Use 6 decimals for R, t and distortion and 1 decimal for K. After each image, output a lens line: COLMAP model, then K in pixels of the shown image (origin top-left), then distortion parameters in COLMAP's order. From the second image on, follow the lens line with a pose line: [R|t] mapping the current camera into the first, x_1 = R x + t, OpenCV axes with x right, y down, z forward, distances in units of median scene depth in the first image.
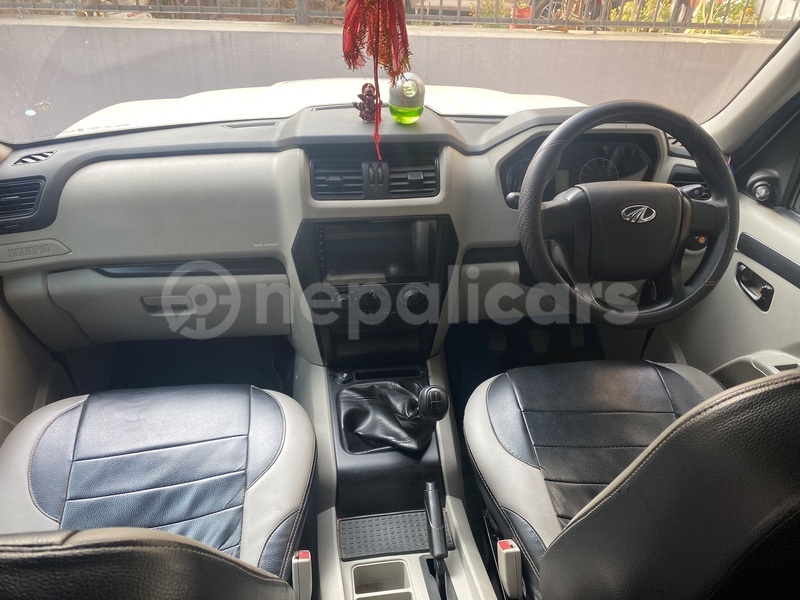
lens RADIAL K [[600.2, 0, 398.4], [0, 600.2, 305.0], [0, 0, 1]] dist [0.016653, -0.016272]
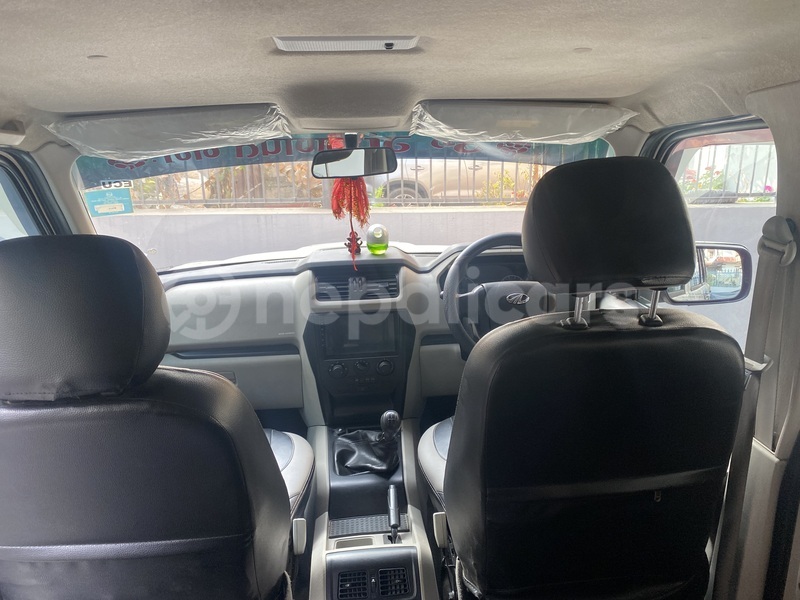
lens RADIAL K [[600.2, 0, 401.0], [0, 600.2, 297.6], [0, 0, 1]] dist [0.016653, -0.016272]
pose [[0.998529, -0.029663, -0.045397, 0.140038], [0.015098, 0.956102, -0.292645, 0.264438], [0.052085, 0.291529, 0.955143, -0.460227]]
